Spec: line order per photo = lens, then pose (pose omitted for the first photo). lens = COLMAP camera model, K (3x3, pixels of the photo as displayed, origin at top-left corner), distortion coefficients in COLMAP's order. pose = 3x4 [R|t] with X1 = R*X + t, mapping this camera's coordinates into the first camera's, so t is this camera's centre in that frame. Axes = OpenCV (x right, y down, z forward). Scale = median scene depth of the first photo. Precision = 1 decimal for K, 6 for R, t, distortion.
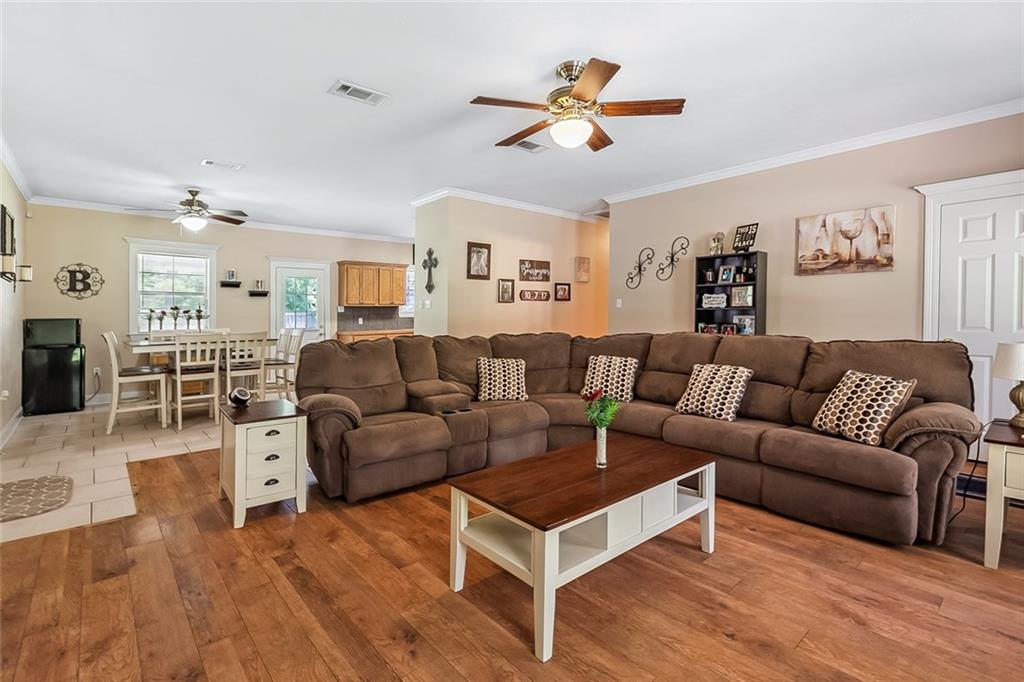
lens RADIAL K [[469.3, 0, 508.7], [0, 469.3, 315.0], [0, 0, 1]] dist [0.001684, -0.000373]
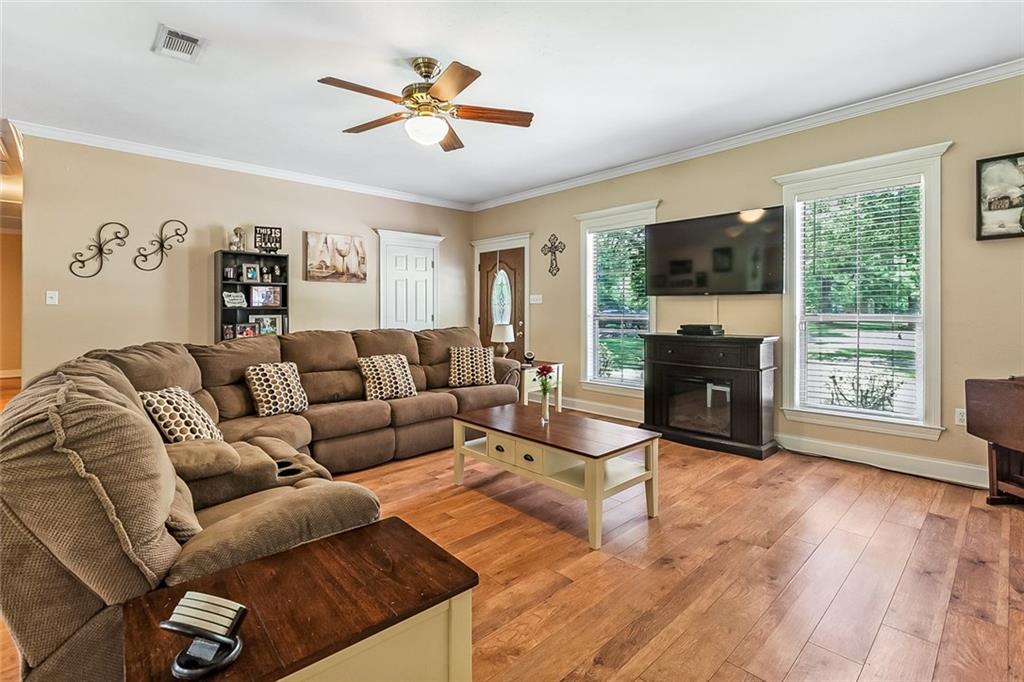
lens RADIAL K [[463.2, 0, 508.8], [0, 463.2, 302.1], [0, 0, 1]] dist [-0.022661, -0.000030]
pose [[-0.025921, 0.035110, 0.999047, -0.560638], [0.016793, 0.999257, -0.034682, 0.017157], [-0.999523, 0.015878, -0.026491, 0.566107]]
